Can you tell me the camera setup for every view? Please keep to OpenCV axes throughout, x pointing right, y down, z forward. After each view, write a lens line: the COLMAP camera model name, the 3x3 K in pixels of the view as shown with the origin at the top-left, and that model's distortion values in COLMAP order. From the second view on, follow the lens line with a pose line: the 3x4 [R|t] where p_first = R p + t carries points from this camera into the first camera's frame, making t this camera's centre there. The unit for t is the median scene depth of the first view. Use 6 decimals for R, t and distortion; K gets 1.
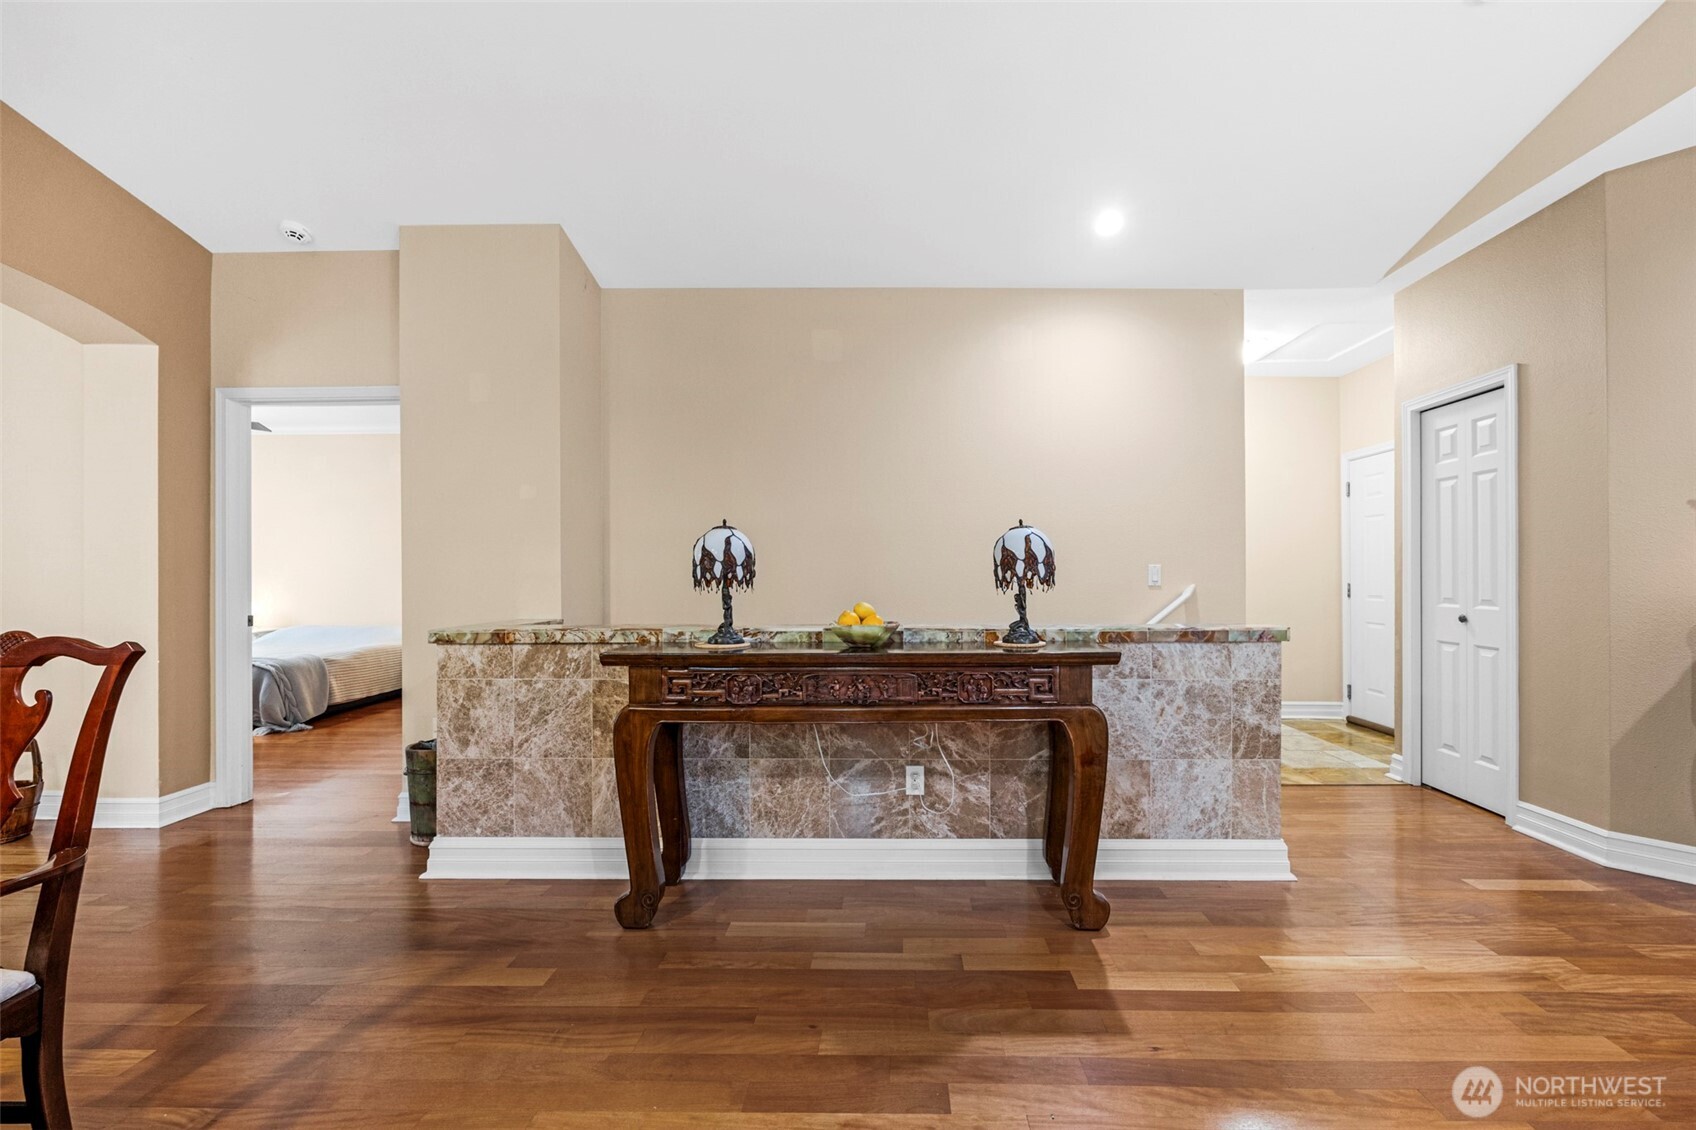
lens RADIAL K [[653.8, 0, 848.0], [0, 653.8, 565.0], [0, 0, 1]] dist [0.000432, -0.000030]
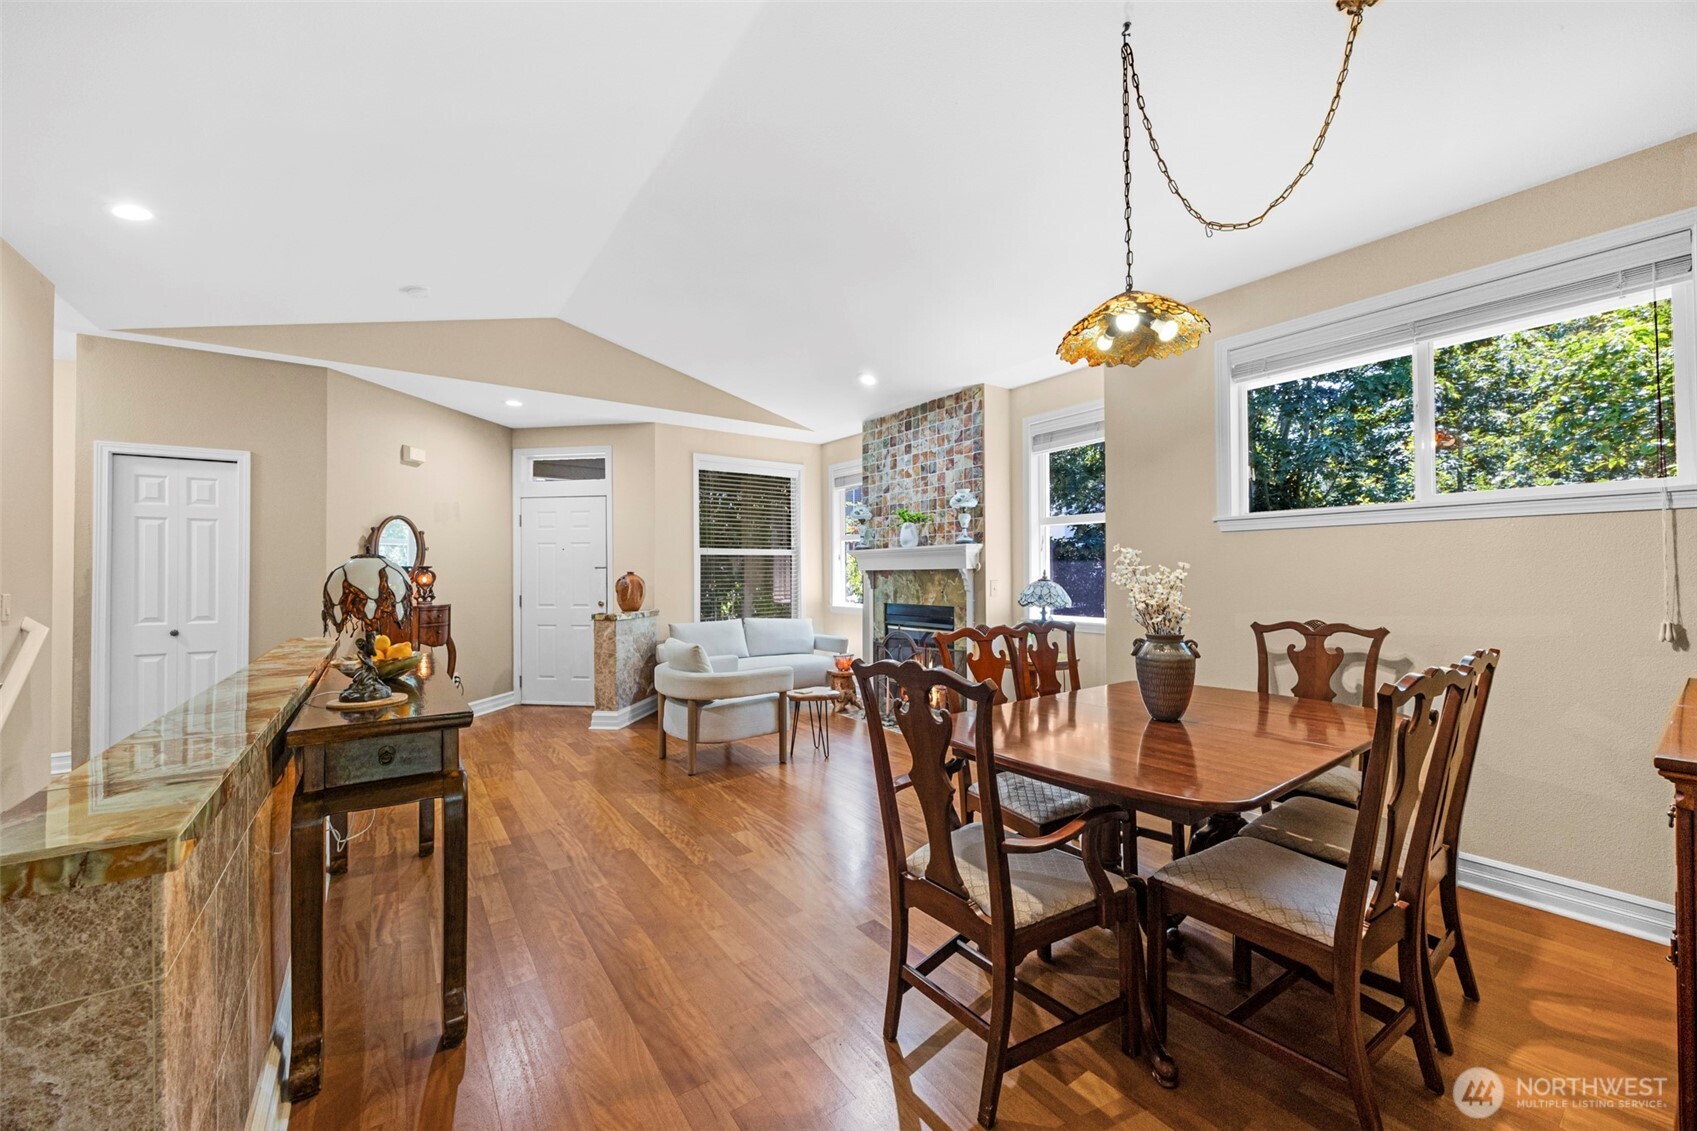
lens RADIAL K [[654.2, 0, 848.5], [0, 654.2, 565.5], [0, 0, 1]] dist [0.000432, -0.000030]
pose [[-0.586636, 0.020297, 0.809596, -1.201685], [-0.006033, 0.999549, -0.029431, -0.026189], [-0.809828, -0.022149, -0.586249, 0.977974]]
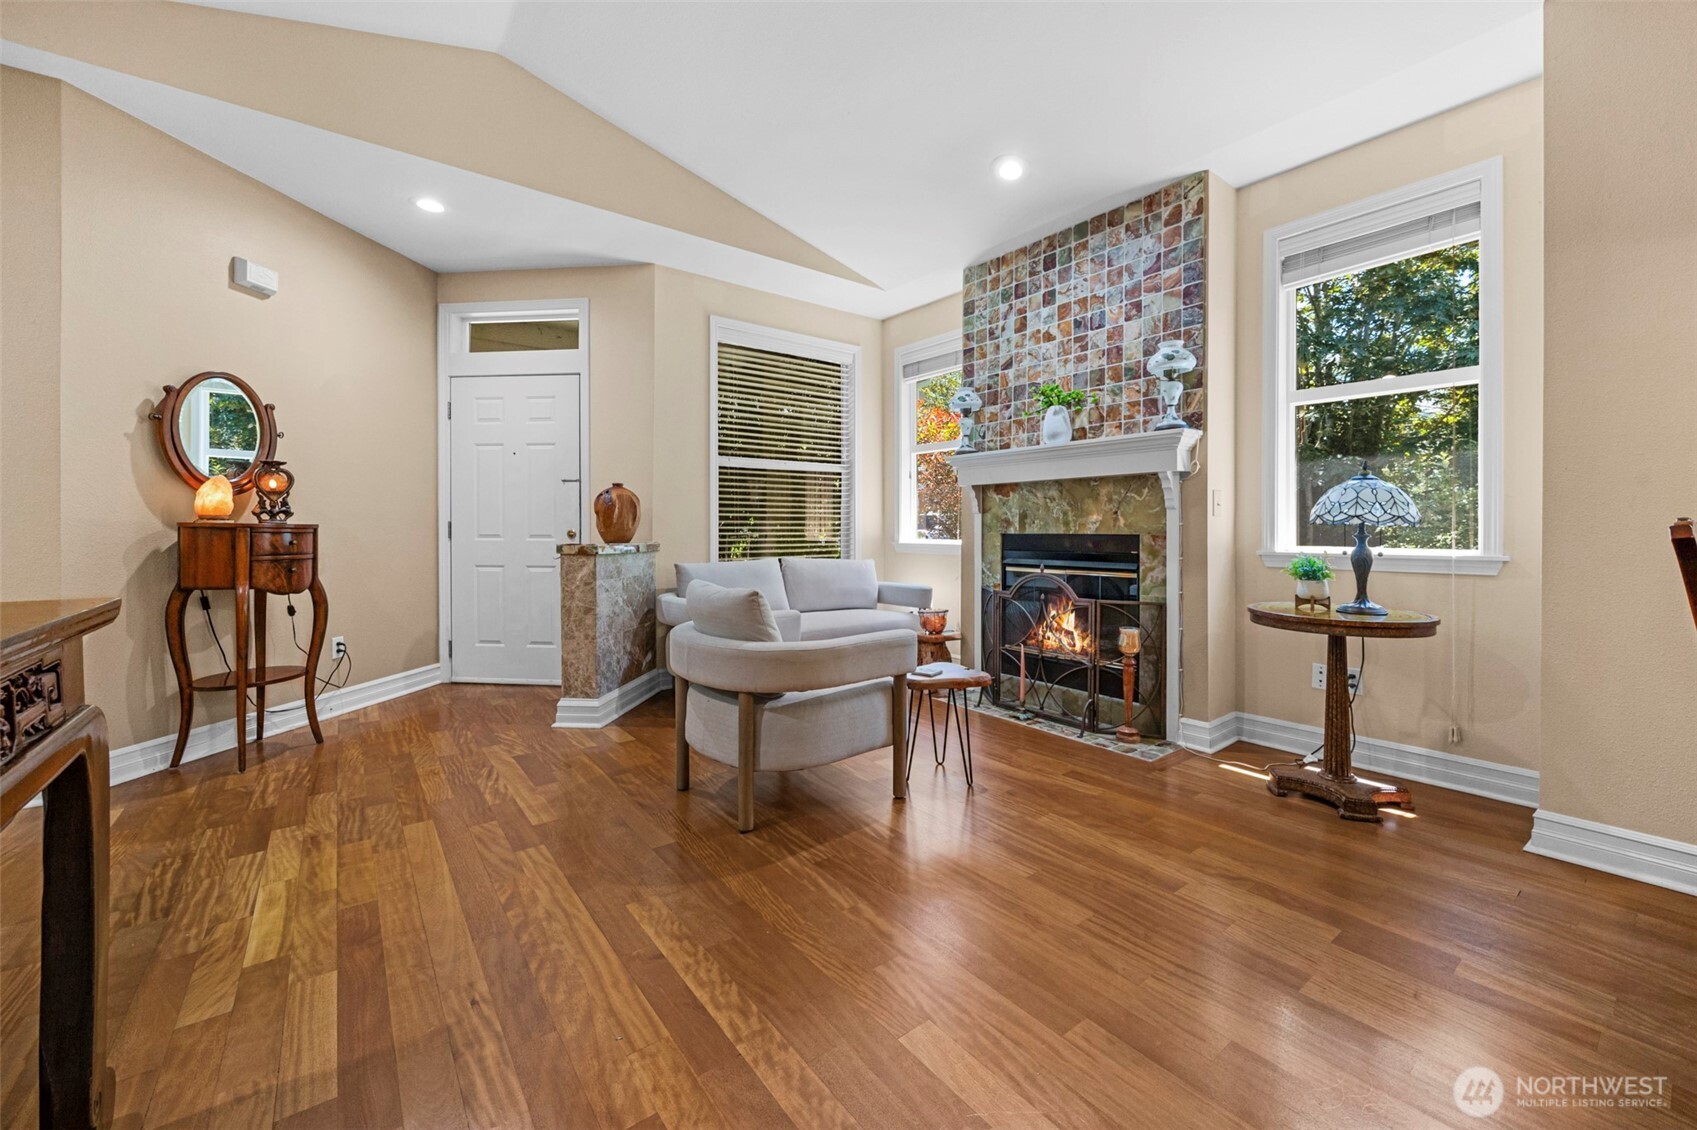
lens RADIAL K [[670.2, 0, 861.7], [0, 670.2, 532.3], [0, 0, 1]] dist [-0.001089, 0.000035]
pose [[-0.626285, 0.002172, 0.779591, -0.368104], [-0.013026, 0.999827, -0.013250, 0.067624], [-0.779485, -0.018453, -0.626149, 0.755985]]
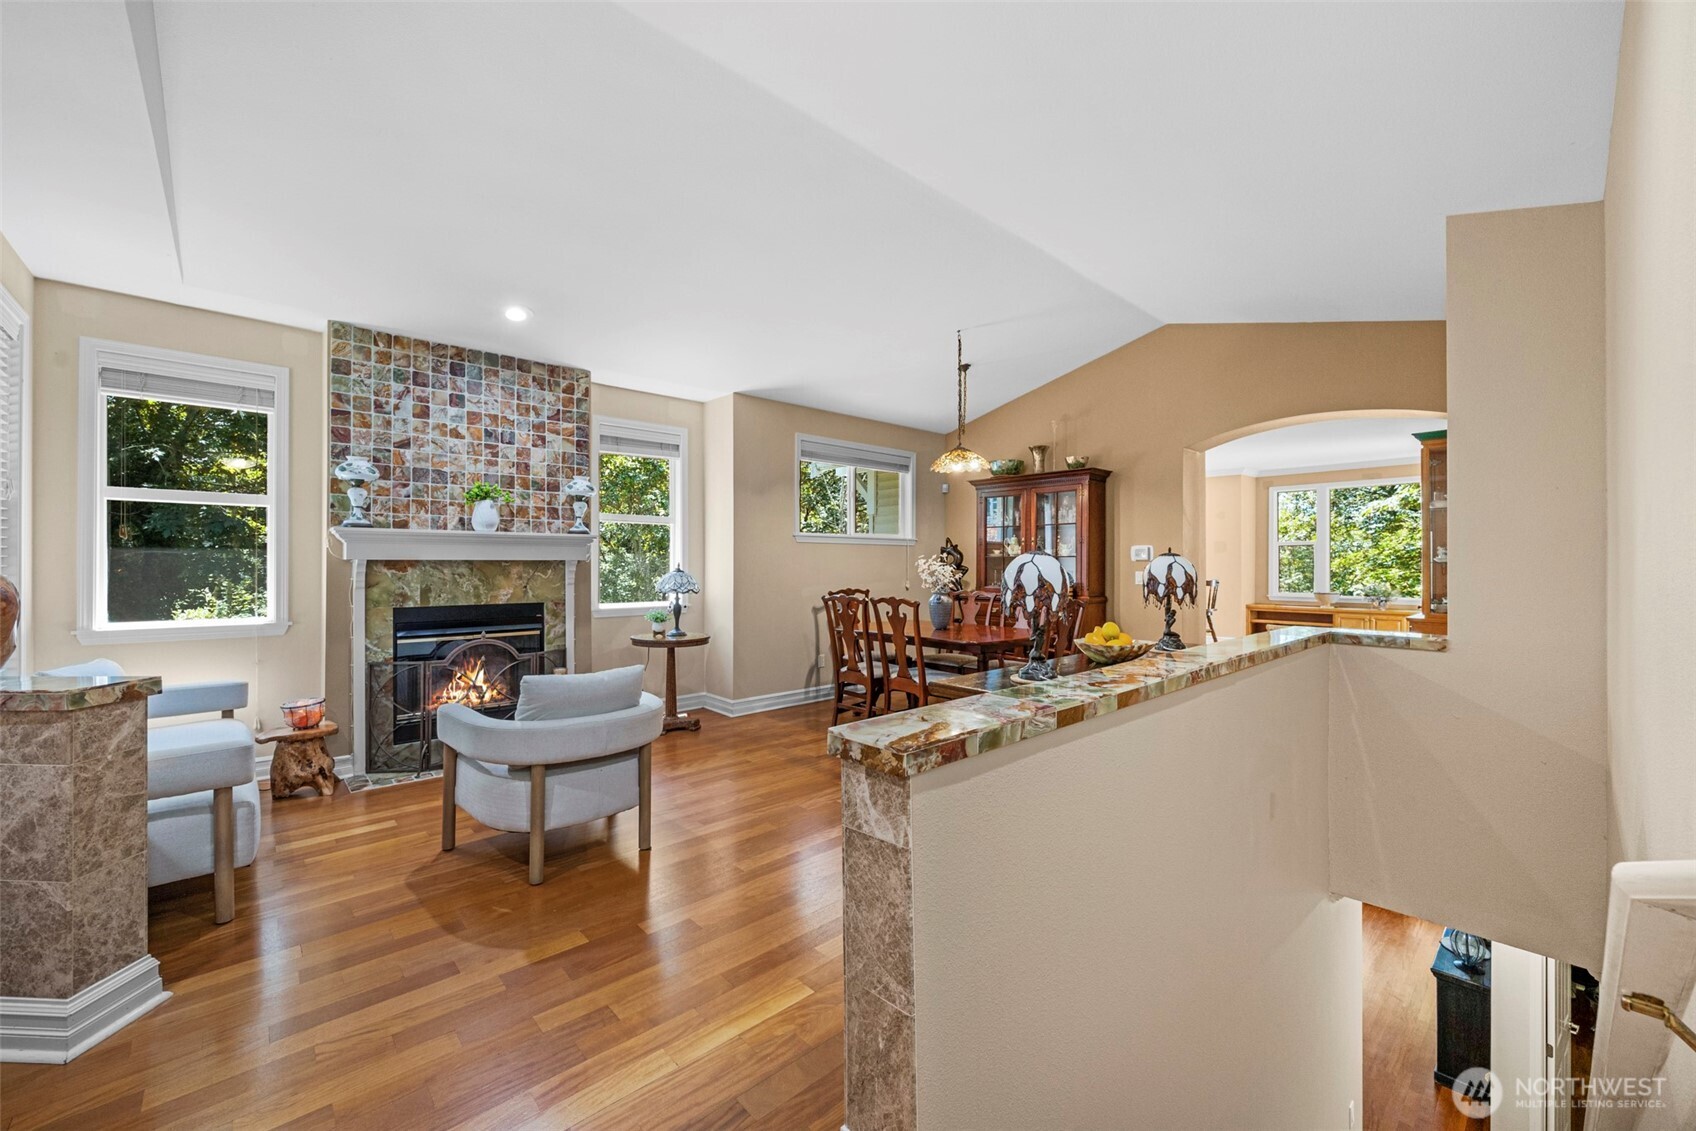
lens RADIAL K [[672.9, 0, 848.0], [0, 672.9, 558.7], [0, 0, 1]] dist [-0.000177, 0.000005]
pose [[-0.730029, 0.000511, -0.683416, 1.095714], [0.014844, 0.999776, -0.015109, -0.041742], [0.683255, -0.021174, -0.729872, 1.498475]]
